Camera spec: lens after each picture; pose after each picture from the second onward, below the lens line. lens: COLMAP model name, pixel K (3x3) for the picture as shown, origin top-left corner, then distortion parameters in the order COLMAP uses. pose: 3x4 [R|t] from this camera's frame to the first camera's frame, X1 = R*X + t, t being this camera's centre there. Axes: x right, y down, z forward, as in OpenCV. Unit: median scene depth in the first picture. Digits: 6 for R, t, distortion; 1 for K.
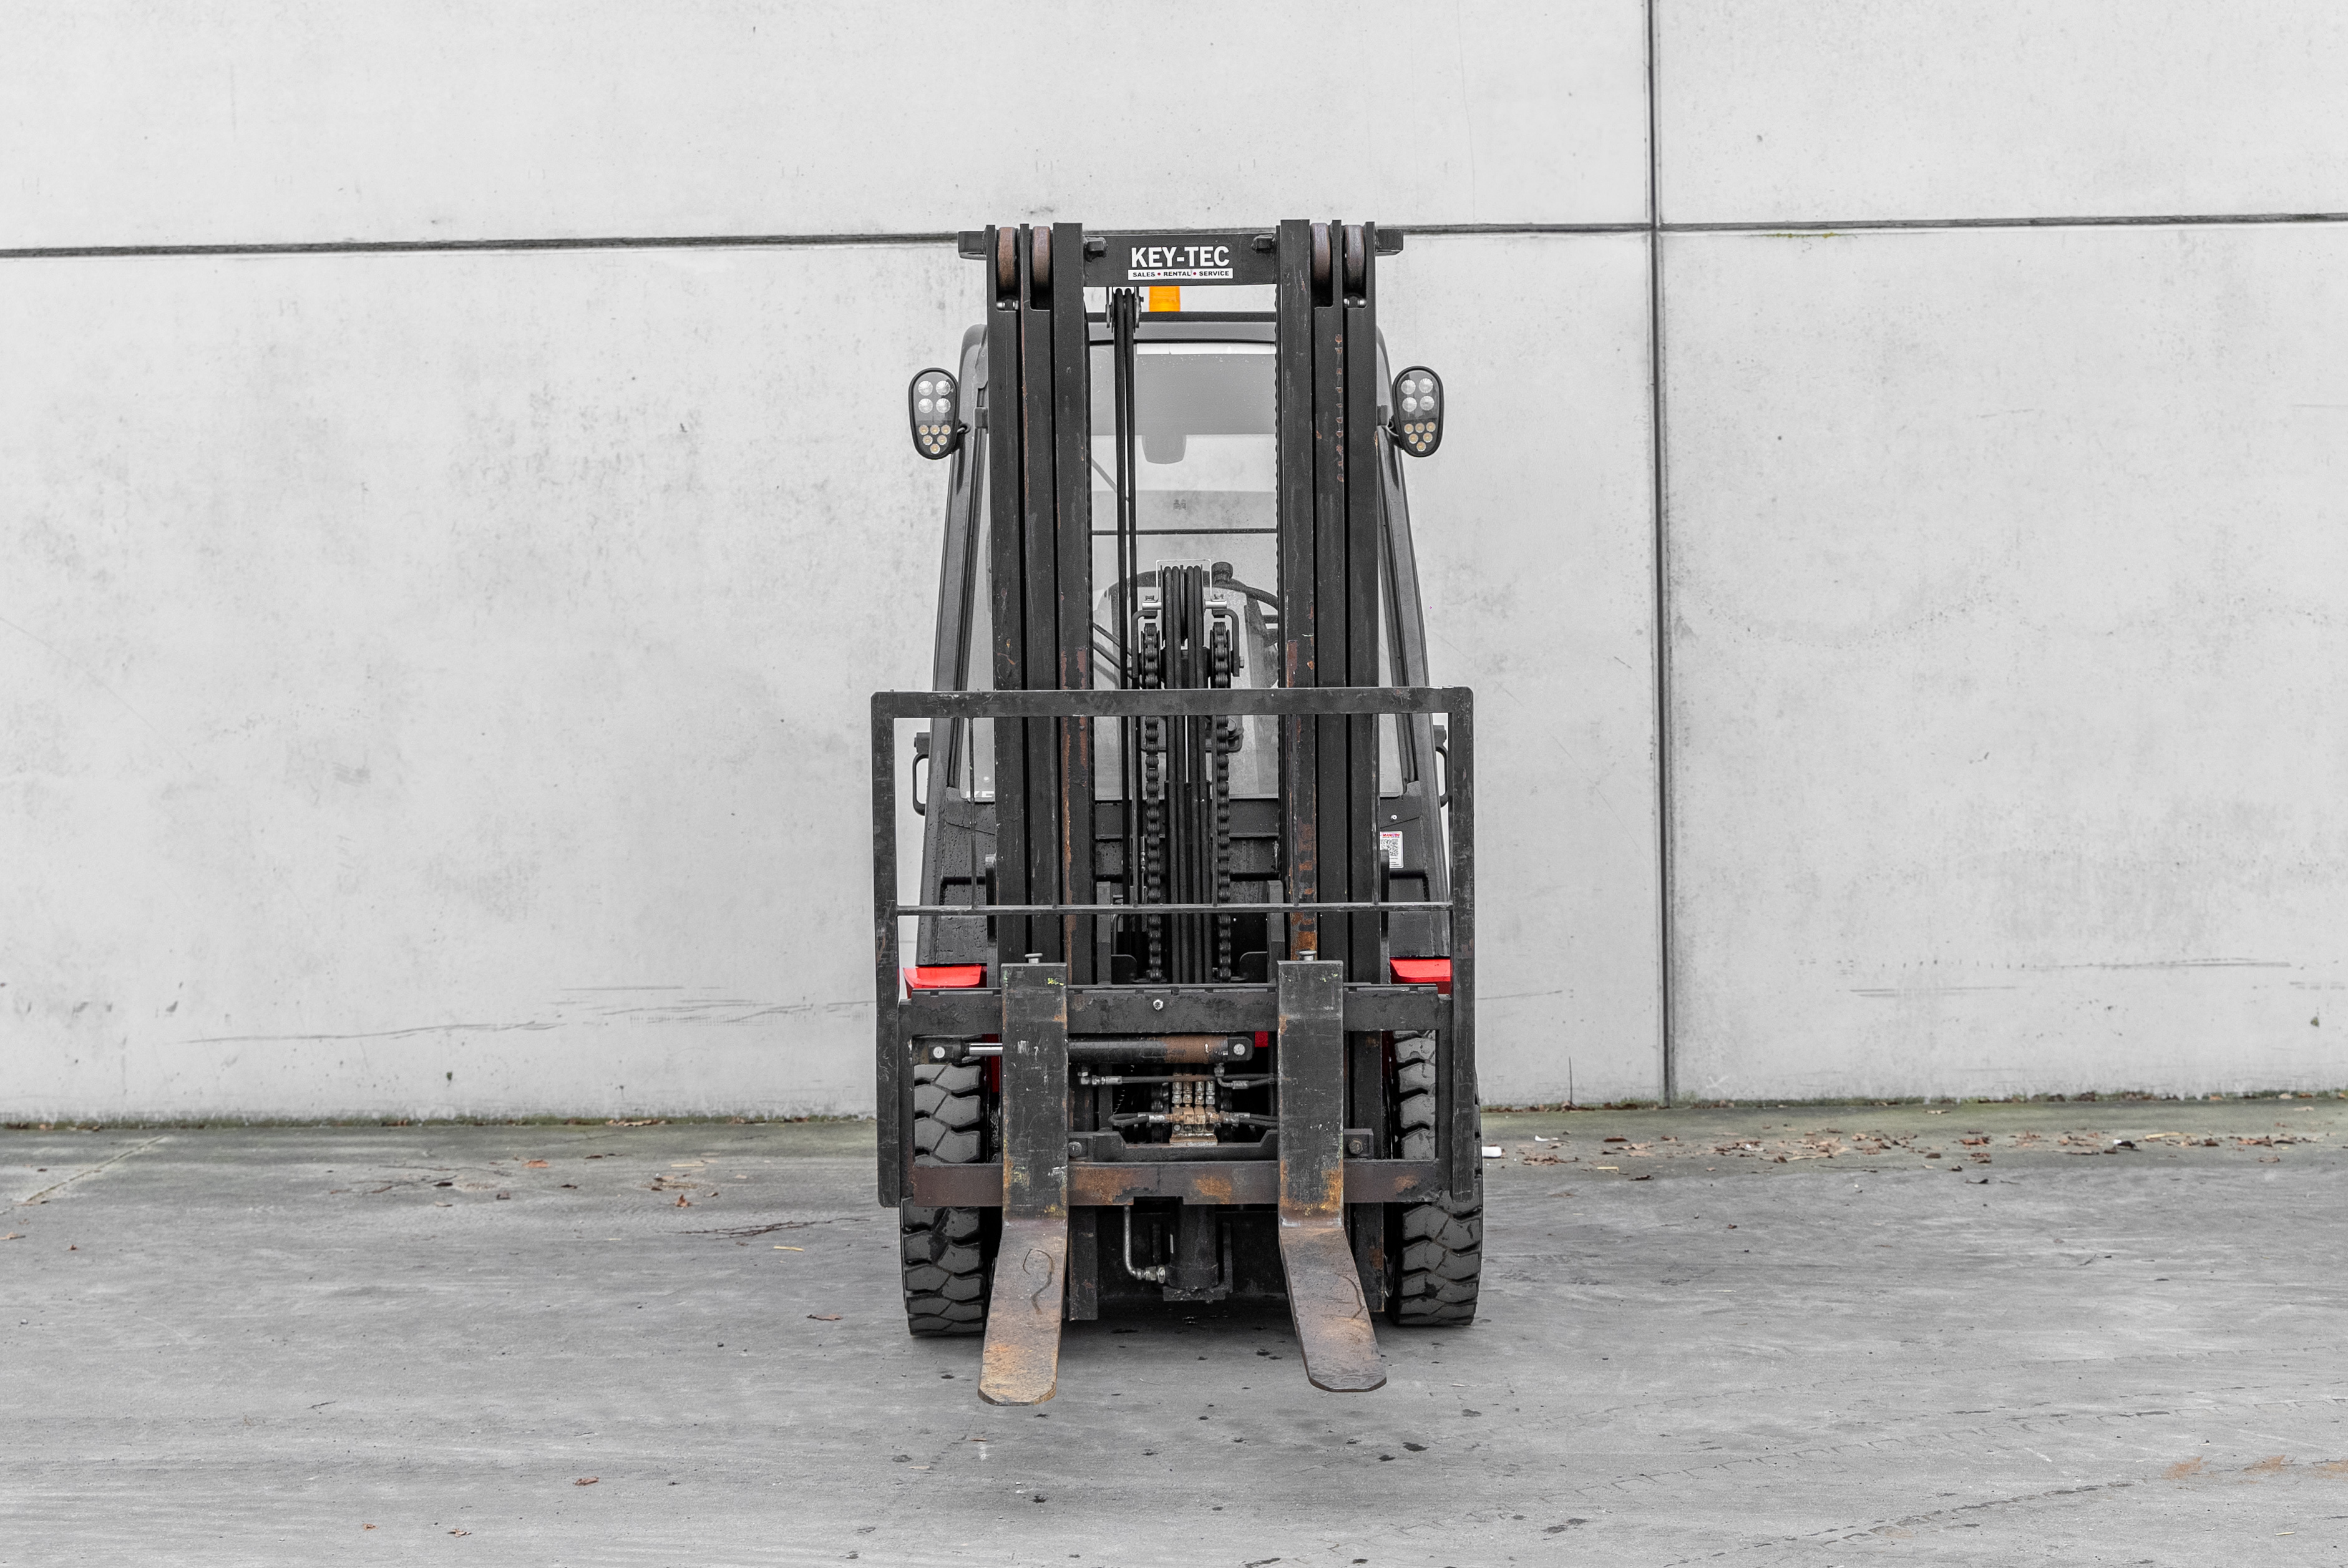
lens RADIAL K [[3418.1, 0, 1179.1], [0, 3418.1, 714.7], [0, 0, 1]] dist [-0.008417, 0.000000]
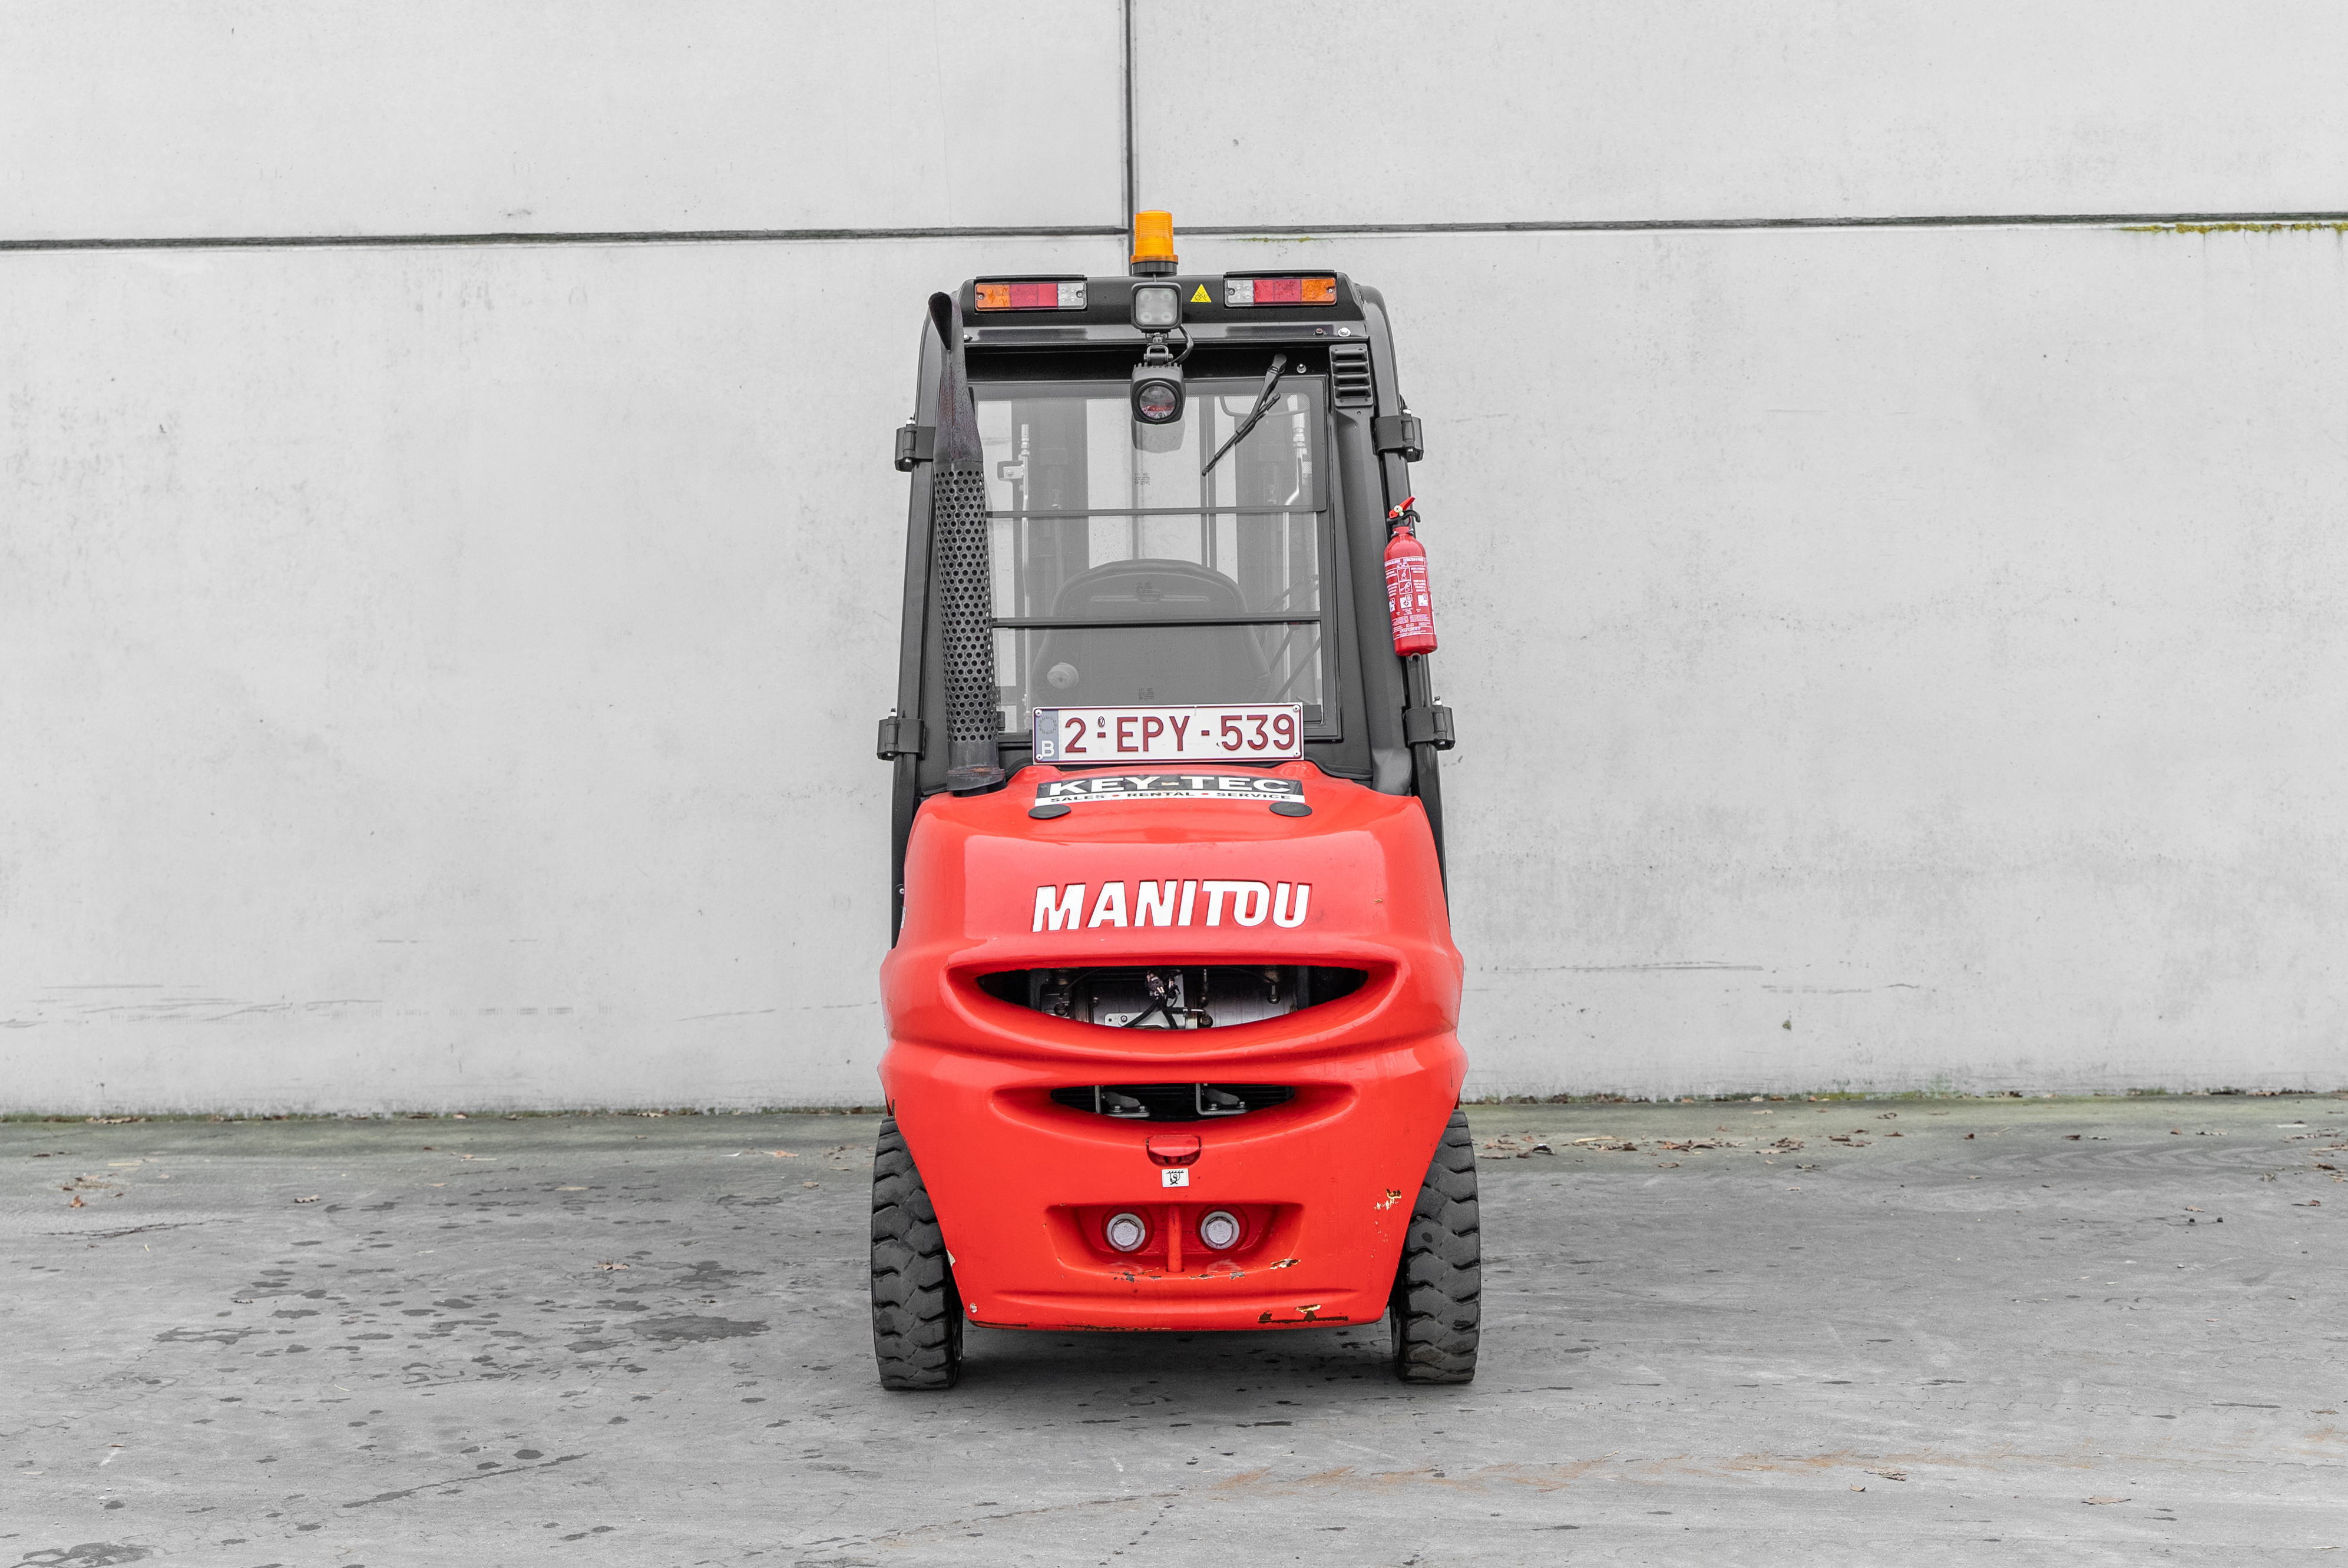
lens RADIAL K [[3430.5, 0, 1161.1], [0, 3430.5, 735.9], [0, 0, 1]] dist [-0.002217, 0.000000]
pose [[0.999996, 0.002851, -0.000658, 0.172306], [-0.002843, 0.999920, 0.012335, -0.008122], [0.000693, -0.012334, 0.999924, -0.009358]]
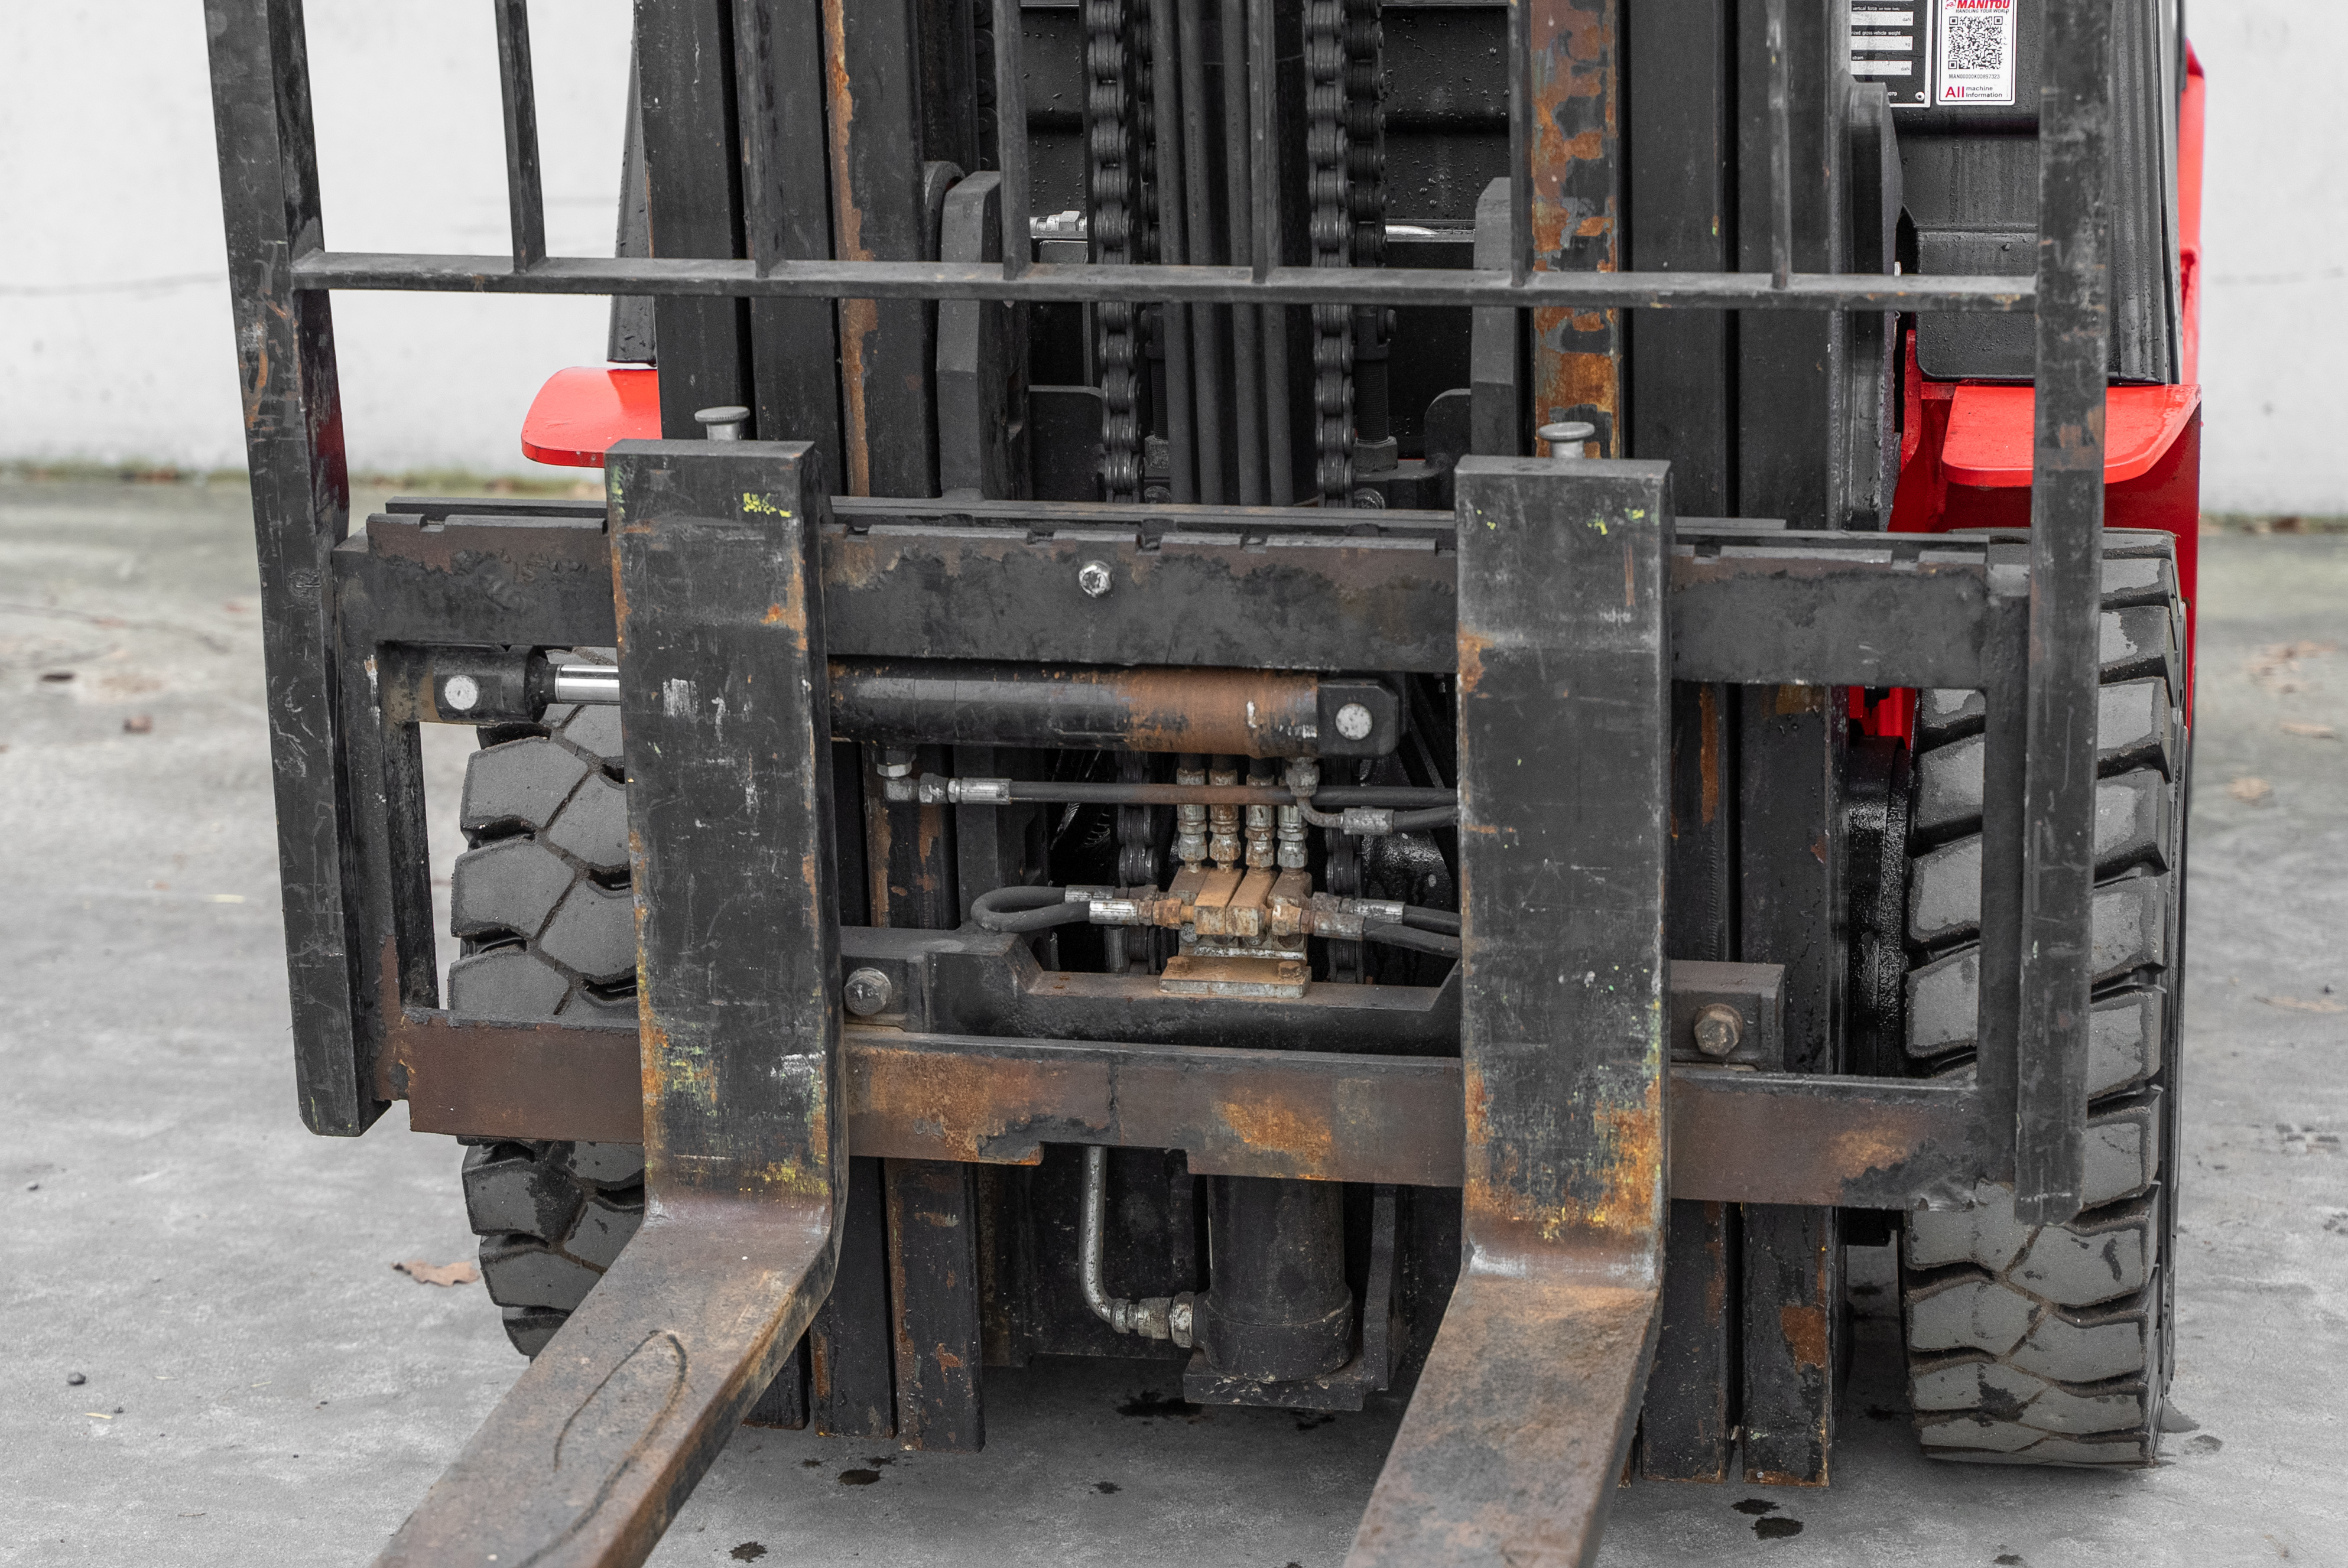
lens RADIAL K [[5250.3, 0, 1156.8], [0, 5250.3, 763.0], [0, 0, 1]] dist [0.025672, 0.000000]
pose [[0.973446, 0.045848, -0.224278, 0.080916], [0.006971, 0.973347, 0.229232, -0.008041], [0.228811, -0.224708, 0.947181, 0.390086]]
